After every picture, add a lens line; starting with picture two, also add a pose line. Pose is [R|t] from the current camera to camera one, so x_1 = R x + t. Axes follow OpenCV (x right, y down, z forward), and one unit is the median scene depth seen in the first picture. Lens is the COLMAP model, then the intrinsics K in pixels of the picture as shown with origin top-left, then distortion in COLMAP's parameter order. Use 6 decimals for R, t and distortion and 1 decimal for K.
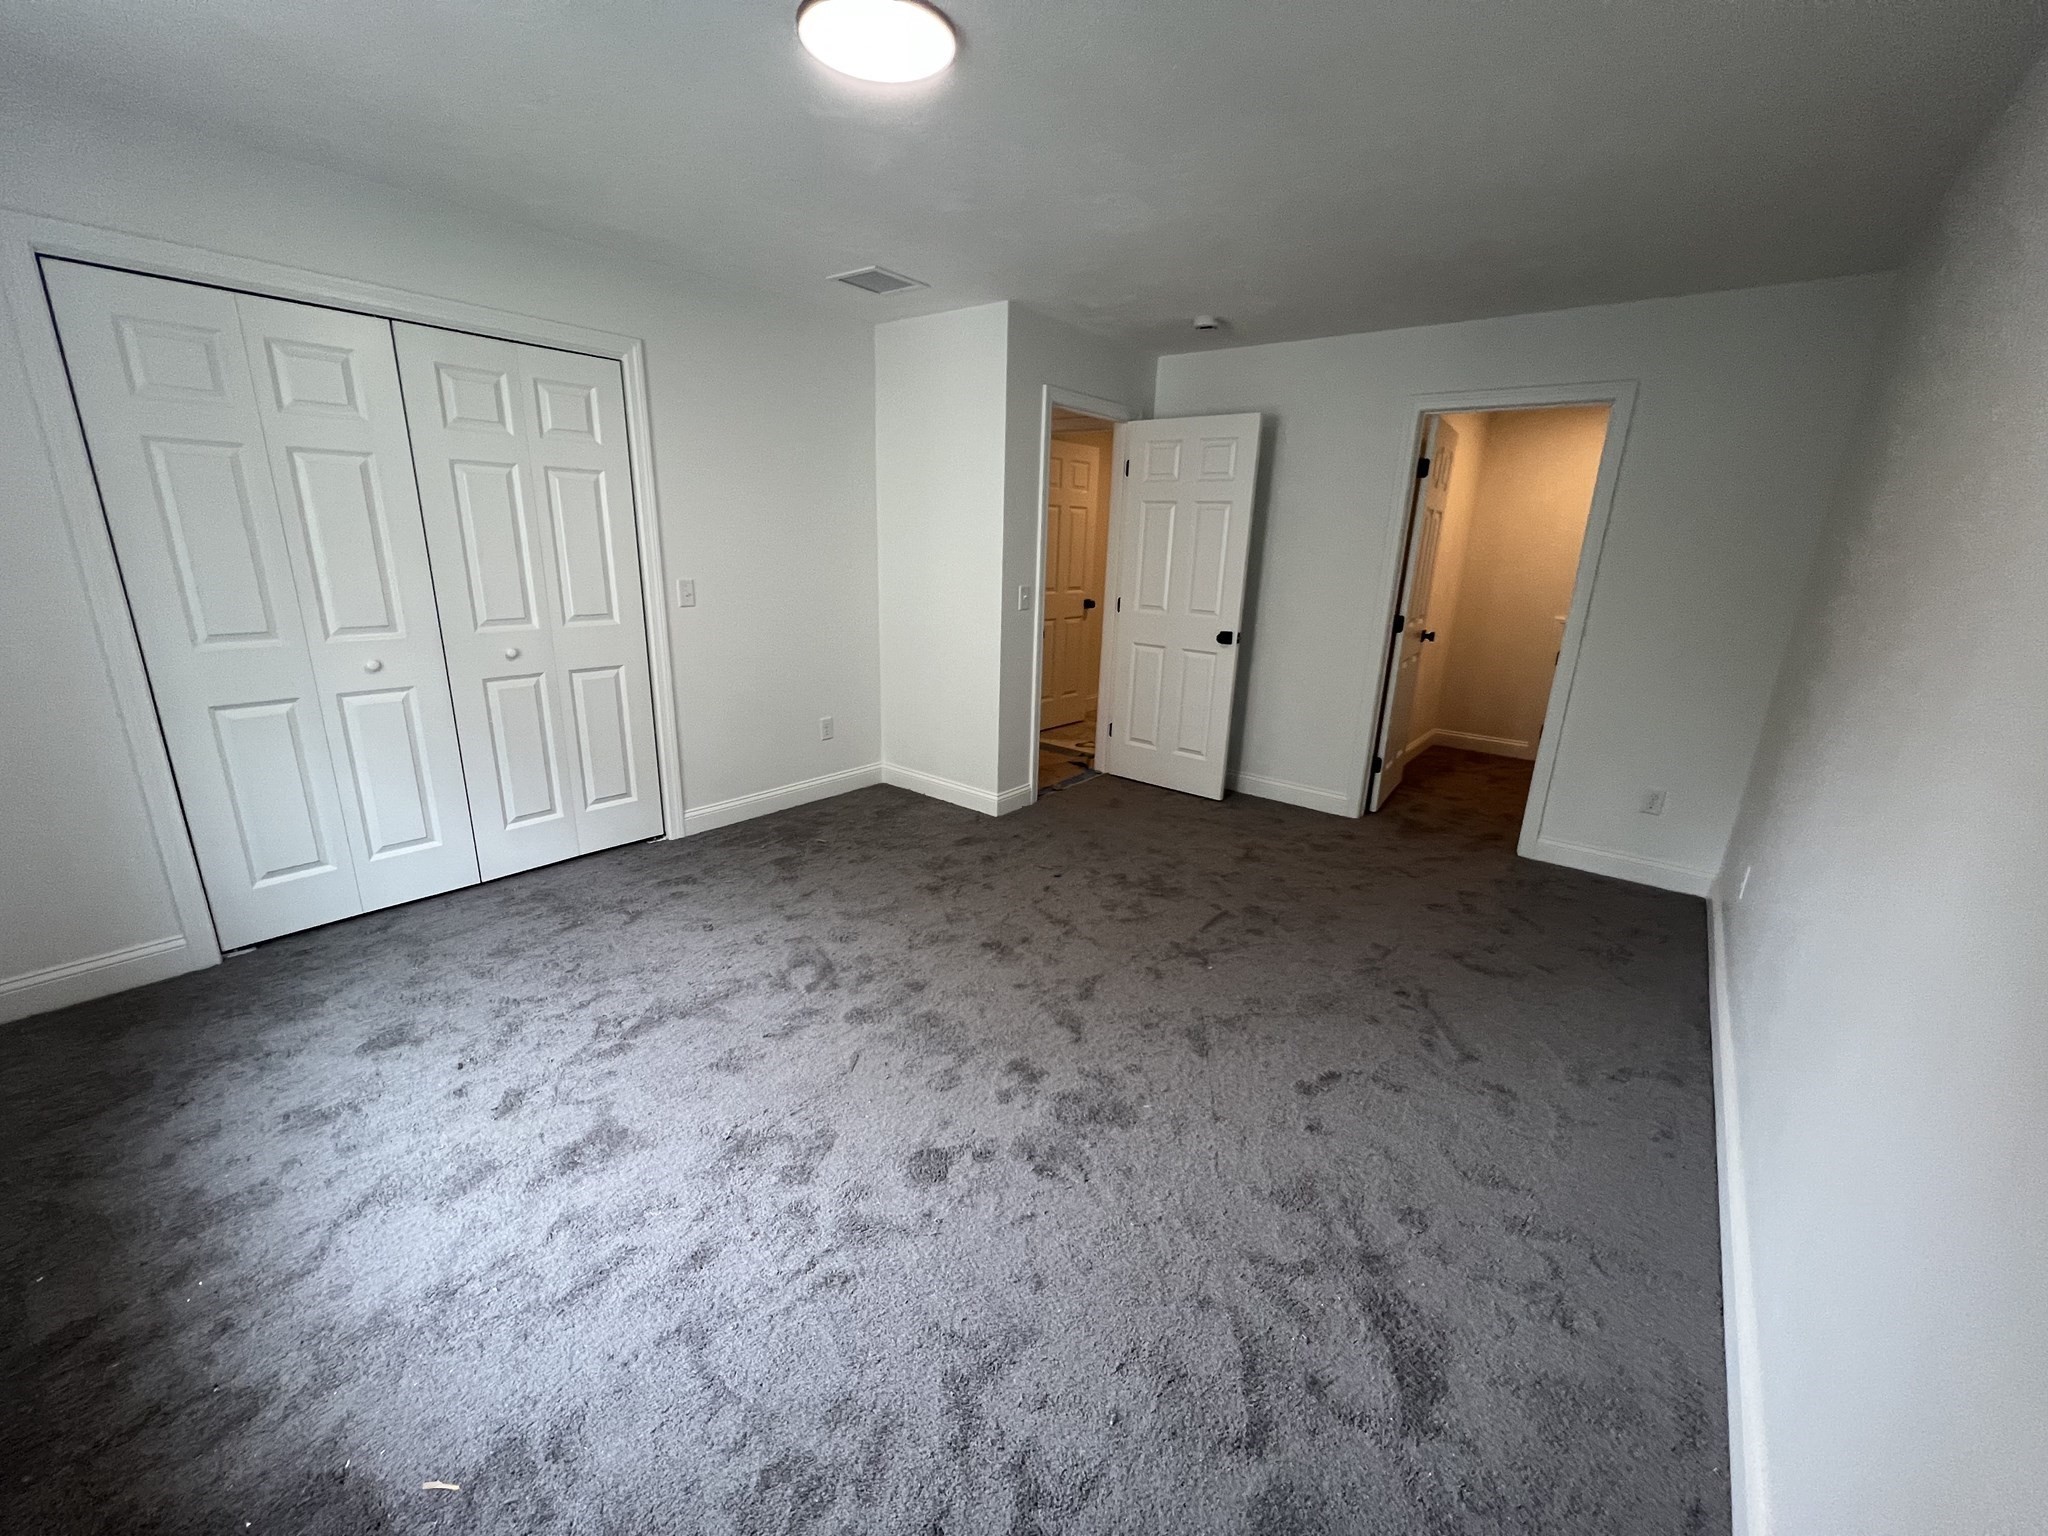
lens RADIAL K [[820.7, 0, 1024.0], [0, 820.7, 768.0], [0, 0, 1]] dist [-0.000499, -0.000277]
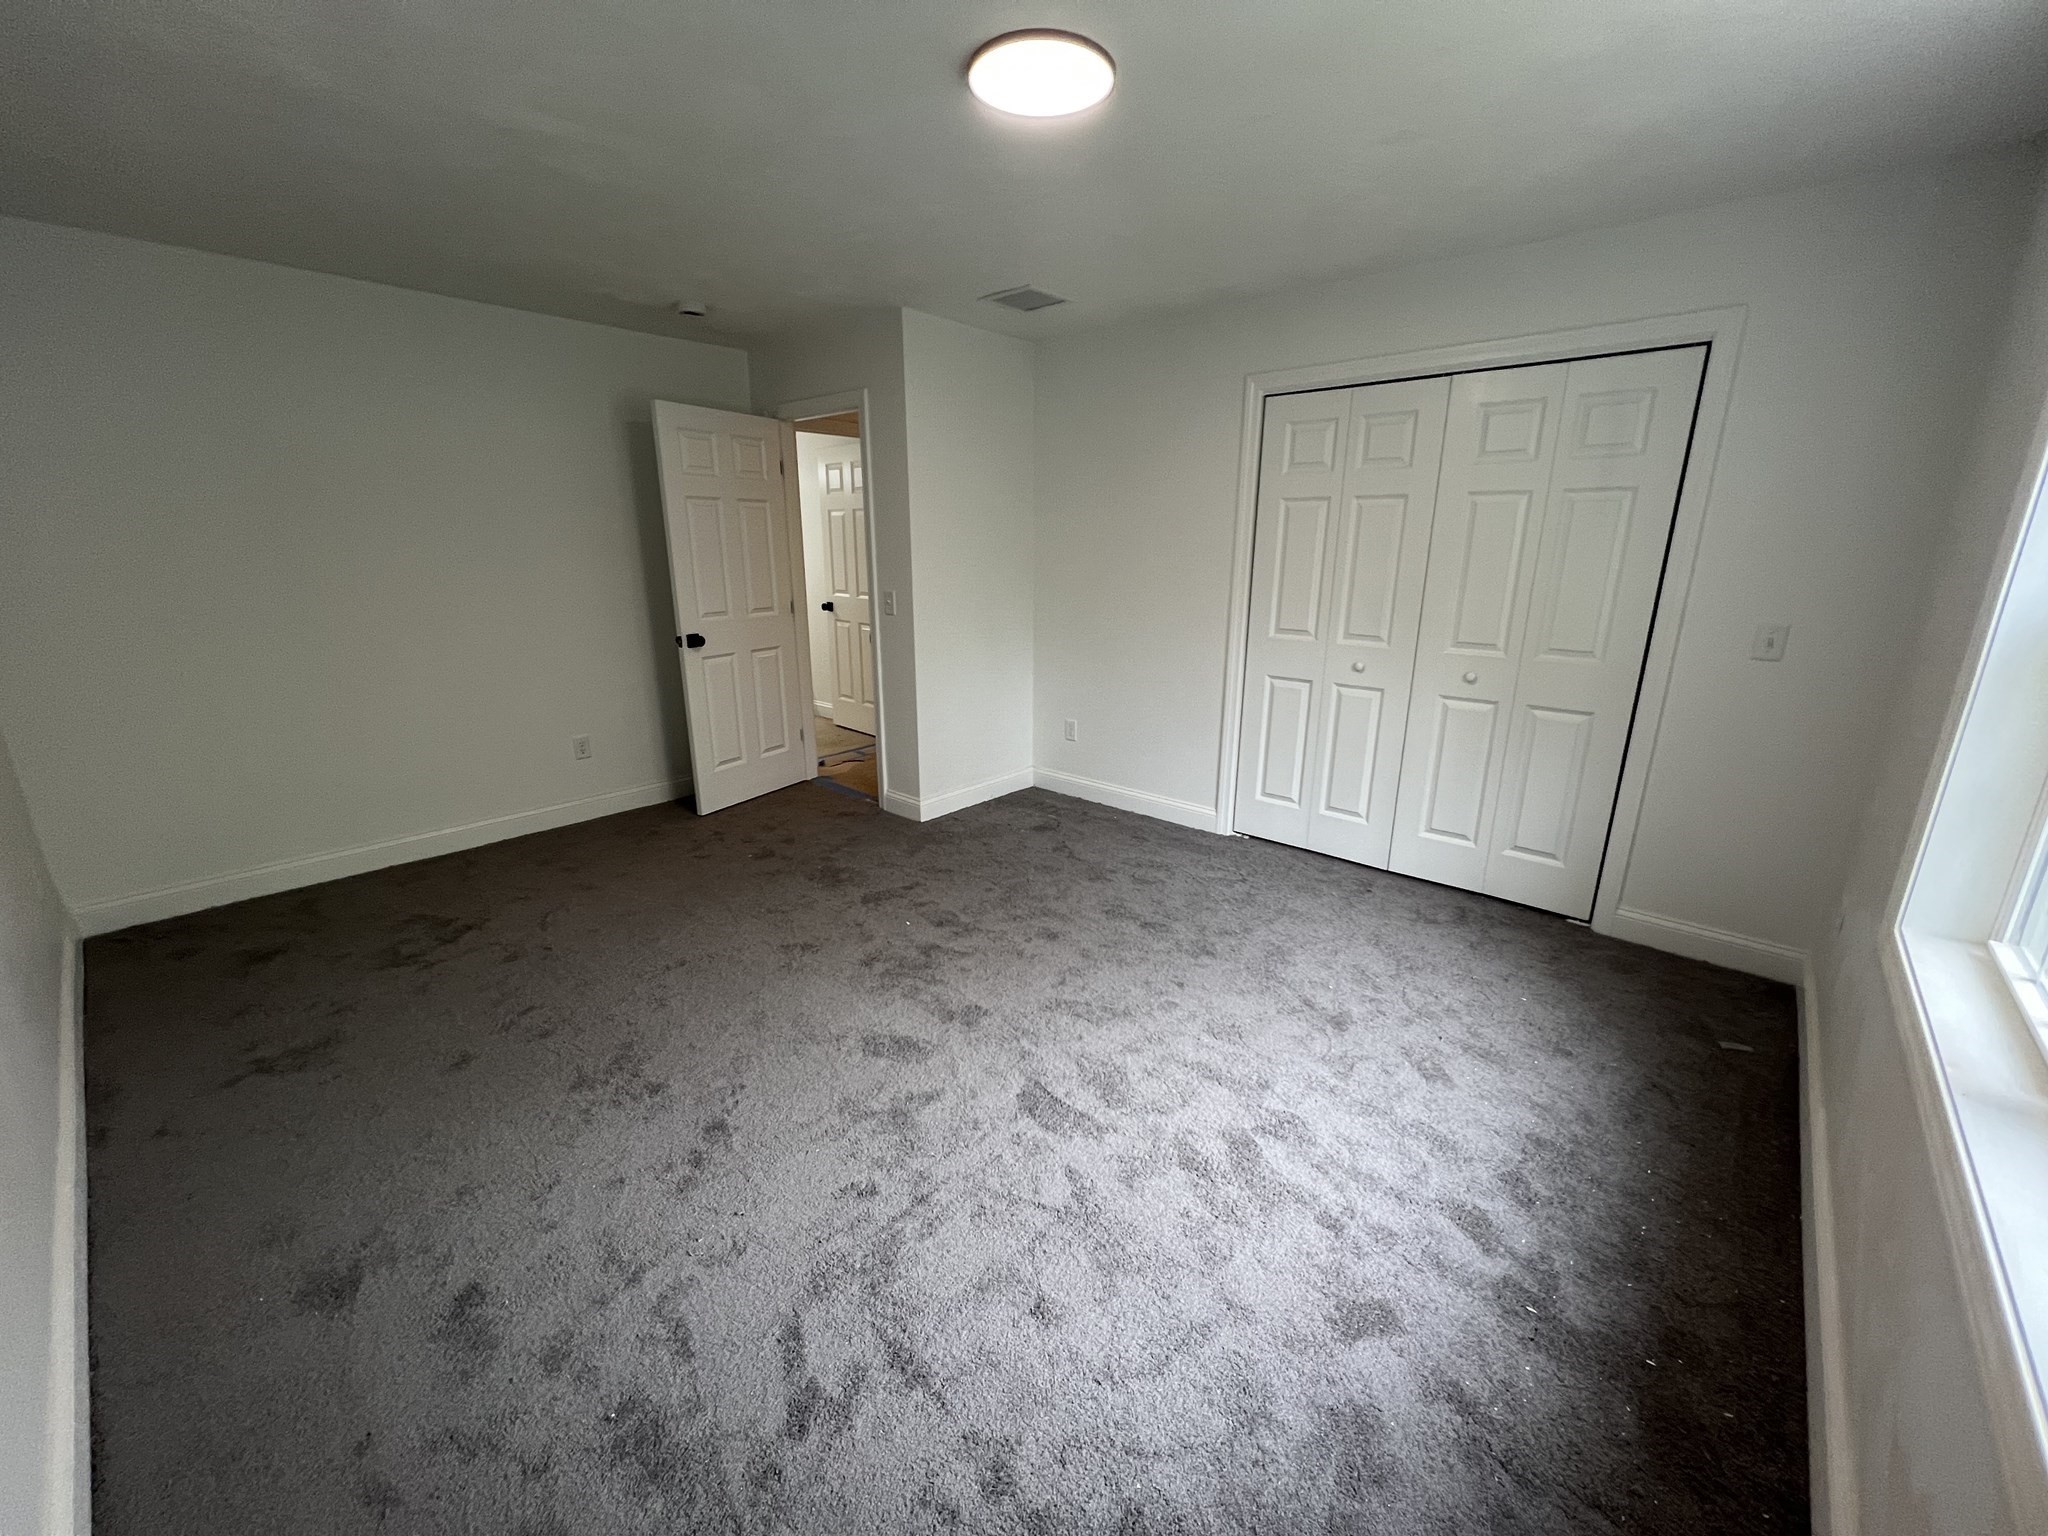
lens RADIAL K [[820.7, 0, 1024.0], [0, 820.7, 768.0], [0, 0, 1]] dist [-0.000499, -0.000277]
pose [[-0.056254, 0.223311, -0.973123, 0.402933], [-0.284806, 0.930581, 0.230012, -0.101511], [0.956933, 0.290090, 0.011251, 0.464427]]
